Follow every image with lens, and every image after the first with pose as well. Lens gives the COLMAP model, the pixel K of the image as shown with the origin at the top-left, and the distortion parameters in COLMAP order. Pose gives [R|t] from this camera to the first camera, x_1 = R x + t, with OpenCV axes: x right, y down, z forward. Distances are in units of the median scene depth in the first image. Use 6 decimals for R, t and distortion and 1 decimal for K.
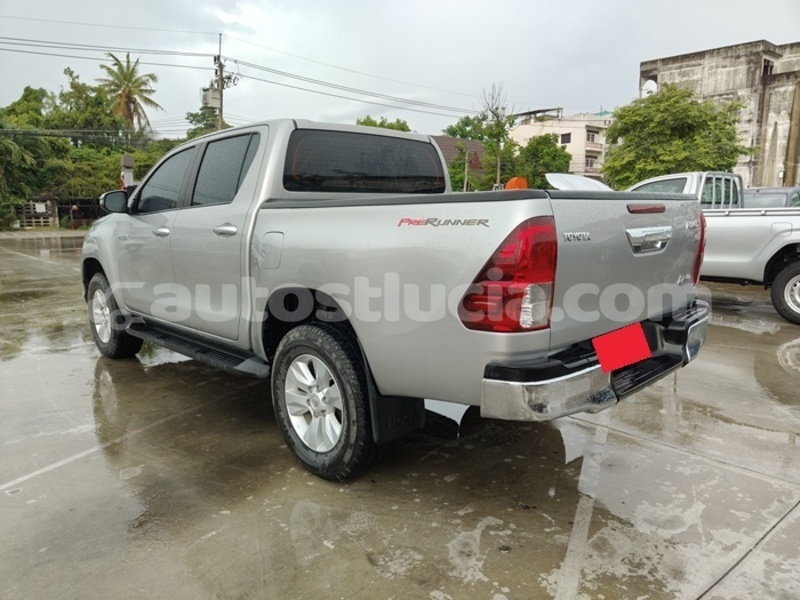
lens RADIAL K [[562.8, 0, 401.6], [0, 562.8, 302.3], [0, 0, 1]] dist [0.012603, -0.007863]
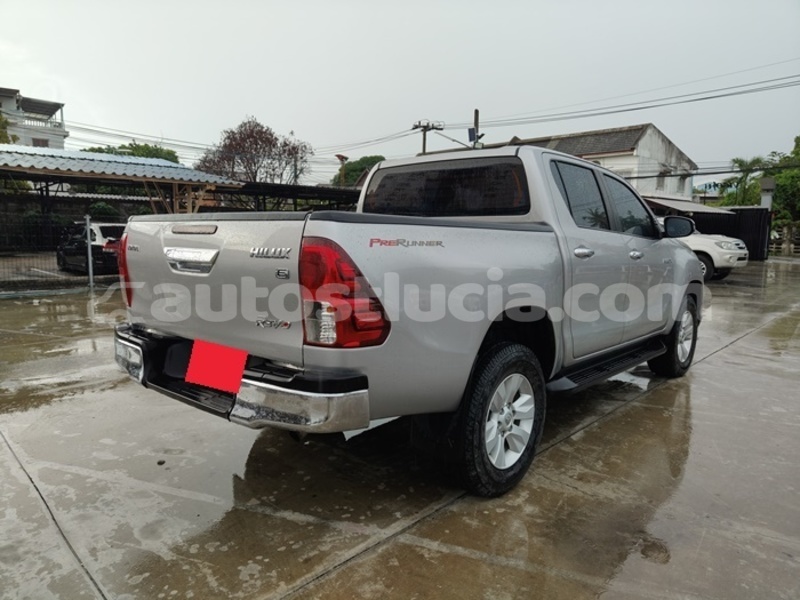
lens RADIAL K [[562.8, 0, 395.0], [0, 562.8, 304.4], [0, 0, 1]] dist [0.012603, -0.007863]
pose [[0.068136, 0.132741, -0.988806, 1.138948], [-0.176364, 0.977103, 0.119018, -0.168386], [0.981964, 0.166280, 0.089986, 0.986734]]
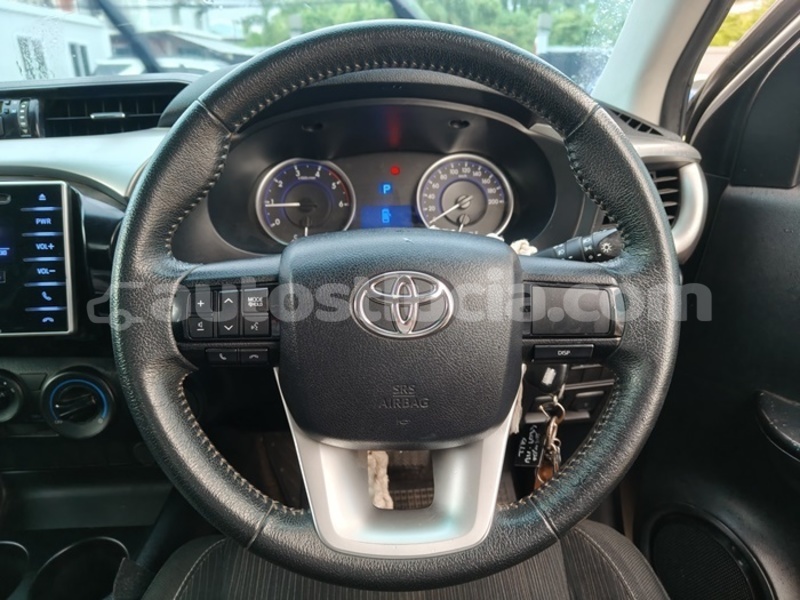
lens RADIAL K [[562.8, 0, 399.4], [0, 562.8, 300.4], [0, 0, 1]] dist [0.012603, -0.007863]
pose [[0.750966, 0.242009, -0.614395, -0.290792], [-0.109499, 0.963179, 0.245555, -0.297949], [0.651199, -0.117127, 0.749814, 1.629420]]
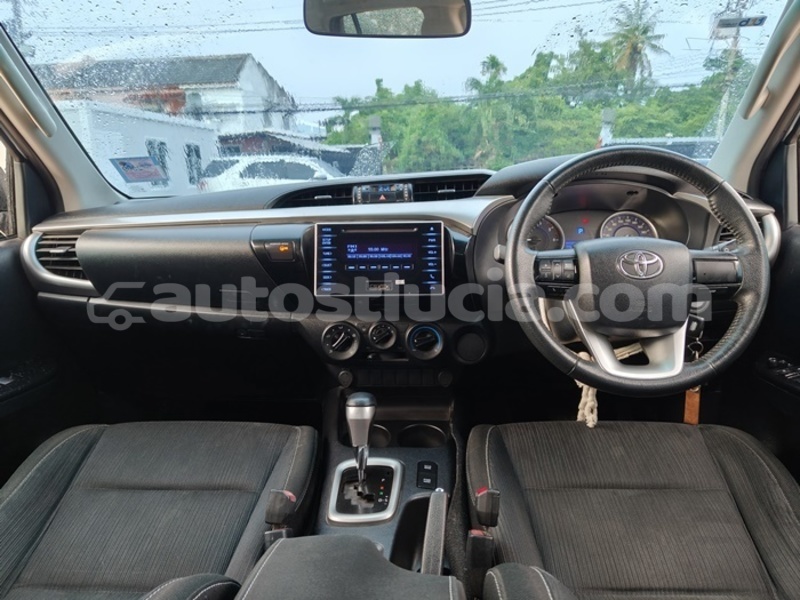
lens RADIAL K [[562.8, 0, 401.1], [0, 562.8, 298.5], [0, 0, 1]] dist [0.012603, -0.007863]
pose [[0.679056, 0.153872, -0.717779, -0.219180], [-0.107404, 0.988088, 0.110209, -0.254988], [0.726187, 0.002254, 0.687494, 1.355674]]
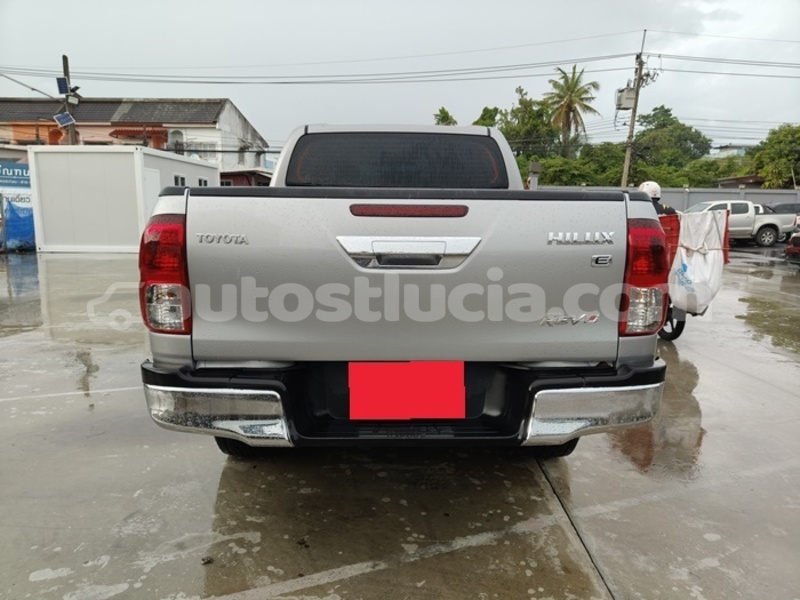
lens RADIAL K [[562.8, 0, 400.3], [0, 562.8, 304.3], [0, 0, 1]] dist [0.012603, -0.007863]
pose [[0.732492, 0.126567, -0.668906, 0.718701], [-0.128481, 0.990610, 0.046743, -0.058703], [0.668541, 0.051703, 0.741876, 0.342251]]
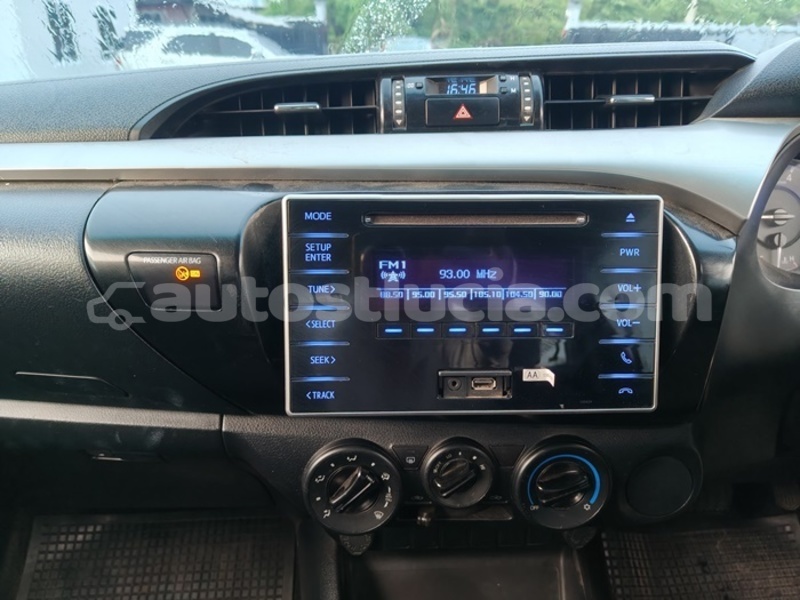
lens RADIAL K [[562.8, 0, 399.3], [0, 562.8, 301.3], [0, 0, 1]] dist [0.012603, -0.007863]
pose [[0.740642, 0.283791, -0.609026, -0.507985], [-0.128281, 0.949475, 0.286428, -0.280010], [0.659541, -0.134014, 0.739626, 1.542289]]
